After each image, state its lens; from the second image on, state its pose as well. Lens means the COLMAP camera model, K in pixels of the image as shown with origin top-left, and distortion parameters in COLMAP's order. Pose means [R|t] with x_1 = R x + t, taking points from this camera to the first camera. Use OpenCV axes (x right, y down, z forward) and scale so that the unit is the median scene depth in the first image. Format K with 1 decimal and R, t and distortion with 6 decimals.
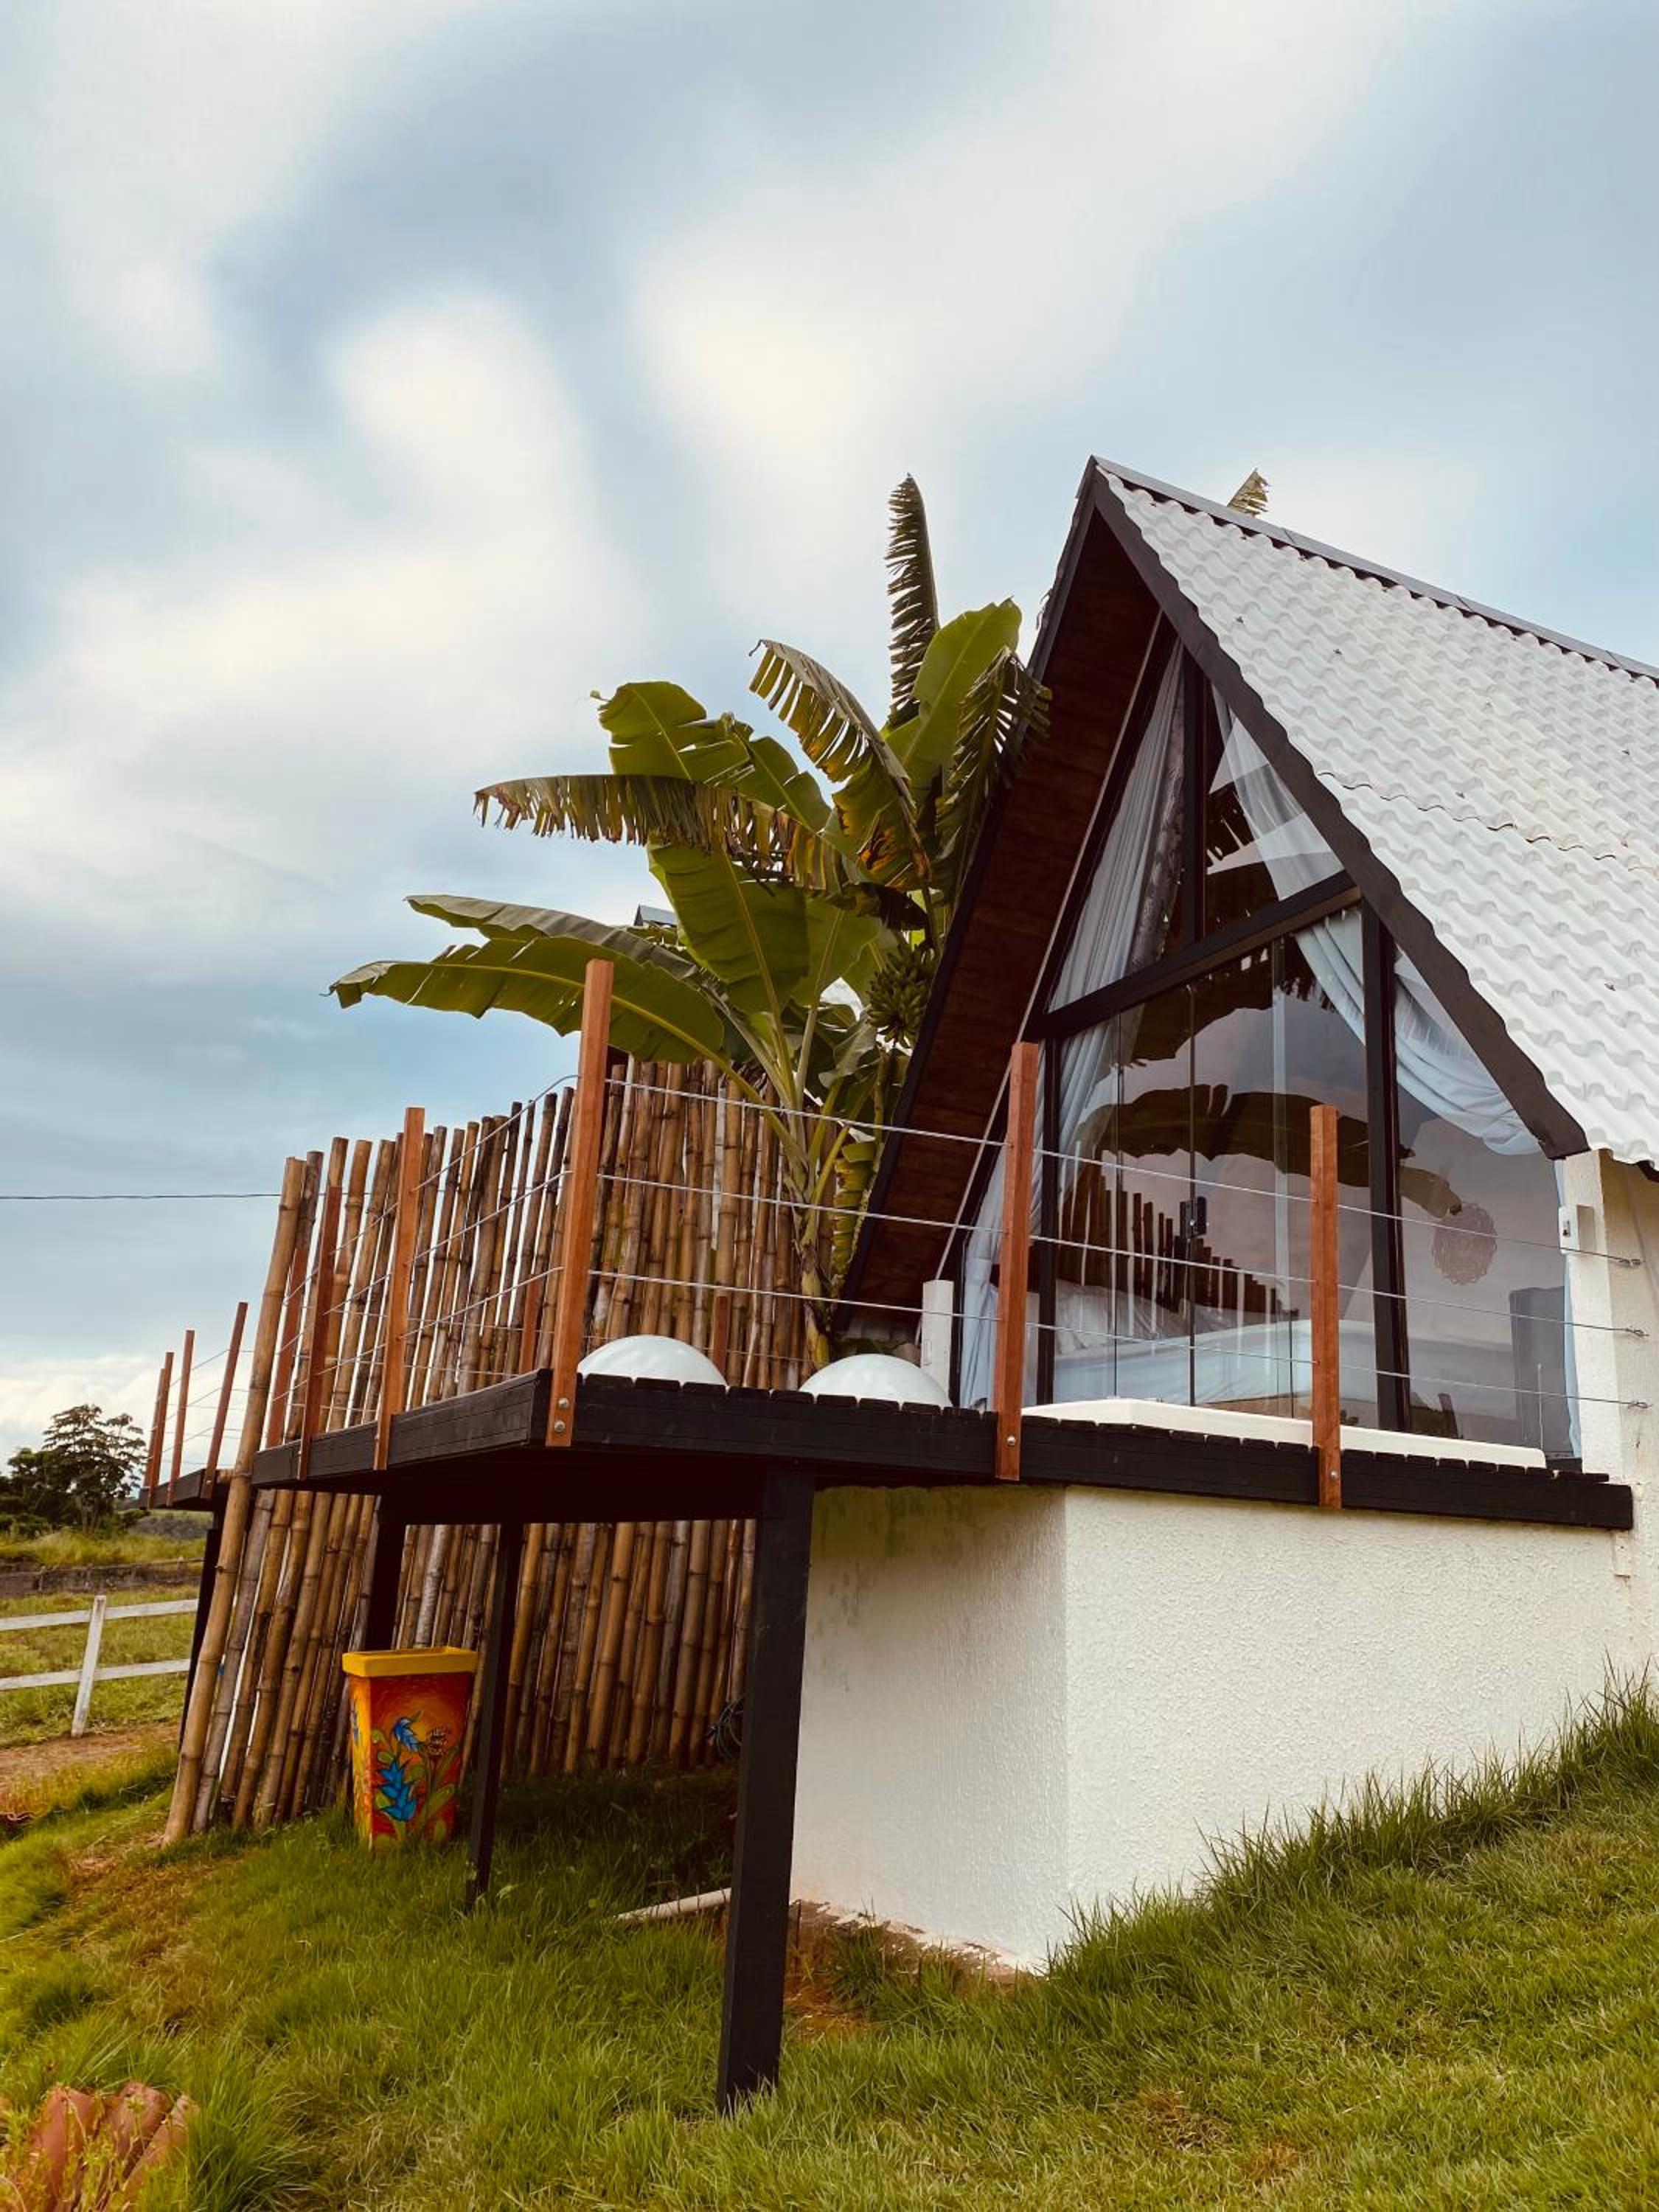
lens RADIAL K [[888.9, 0, 829.5], [0, 888.9, 1106.0], [0, 0, 1]] dist [-0.015103, -0.000445]
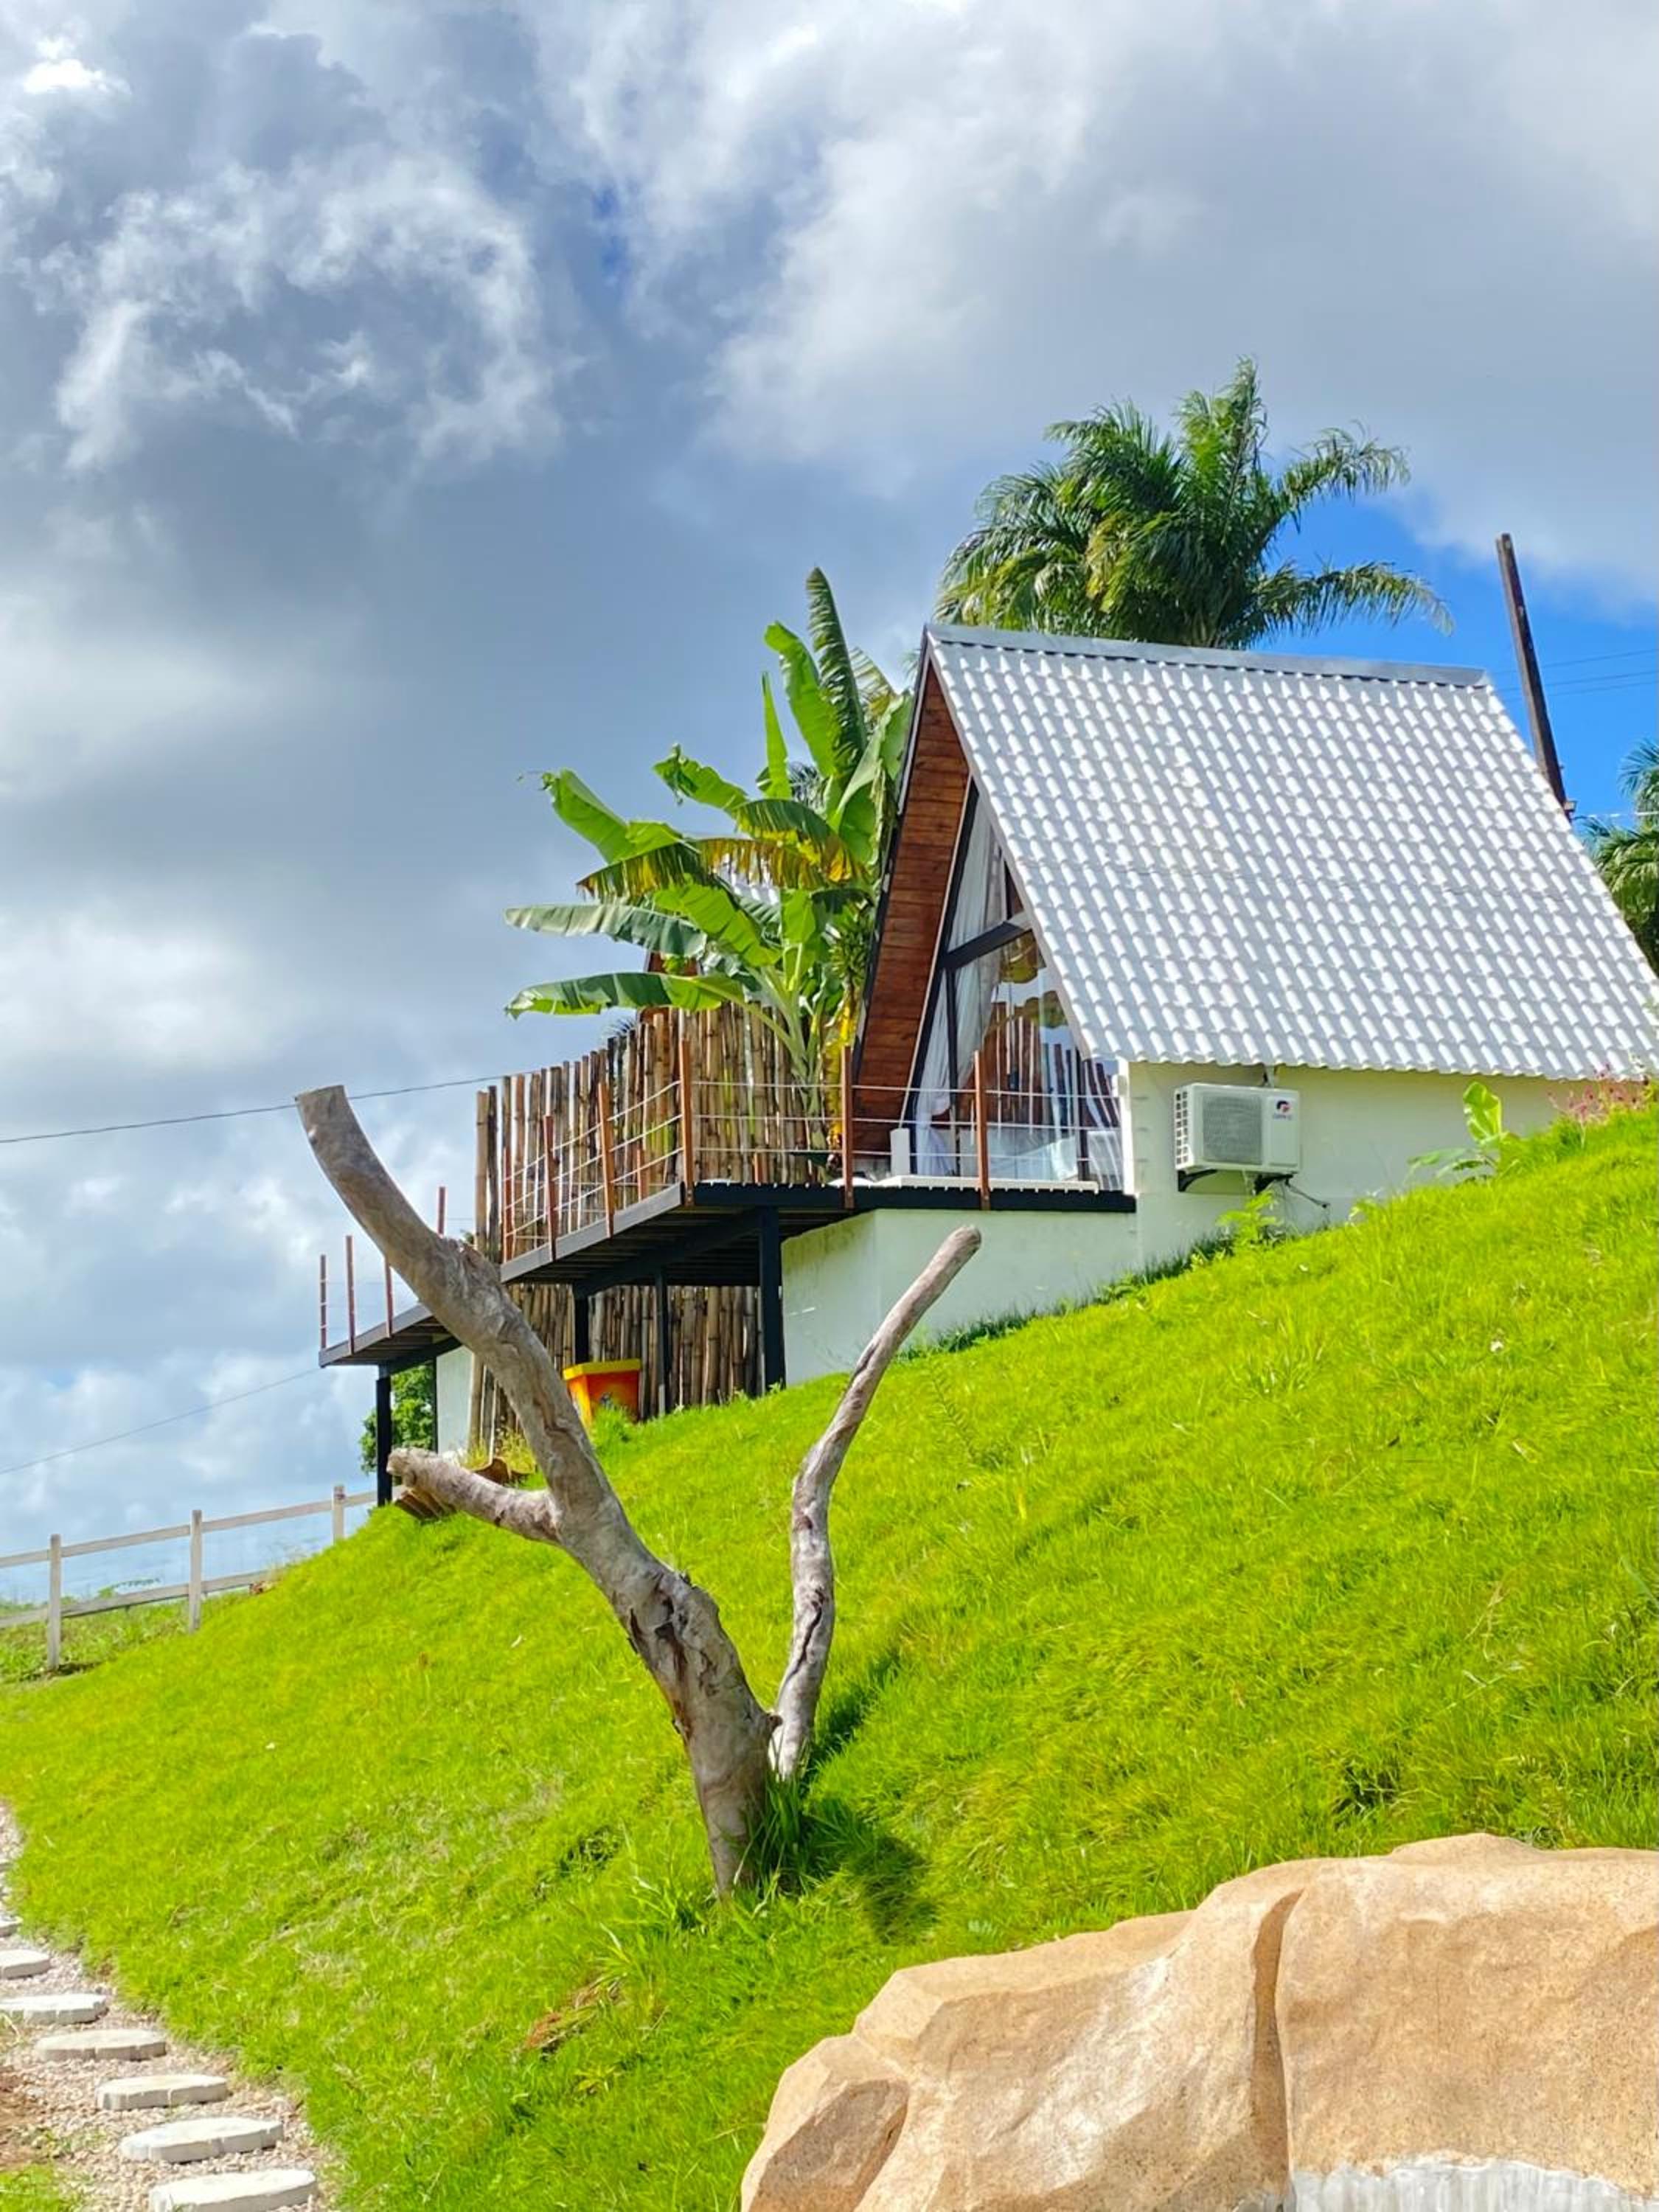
lens RADIAL K [[888.9, 0, 829.5], [0, 888.9, 1106.0], [0, 0, 1]] dist [-0.015103, -0.000445]
pose [[0.994095, -0.093249, -0.055503, 0.100158], [0.101286, 0.980887, 0.166140, -0.115117], [0.038950, -0.170780, 0.984539, -0.537019]]
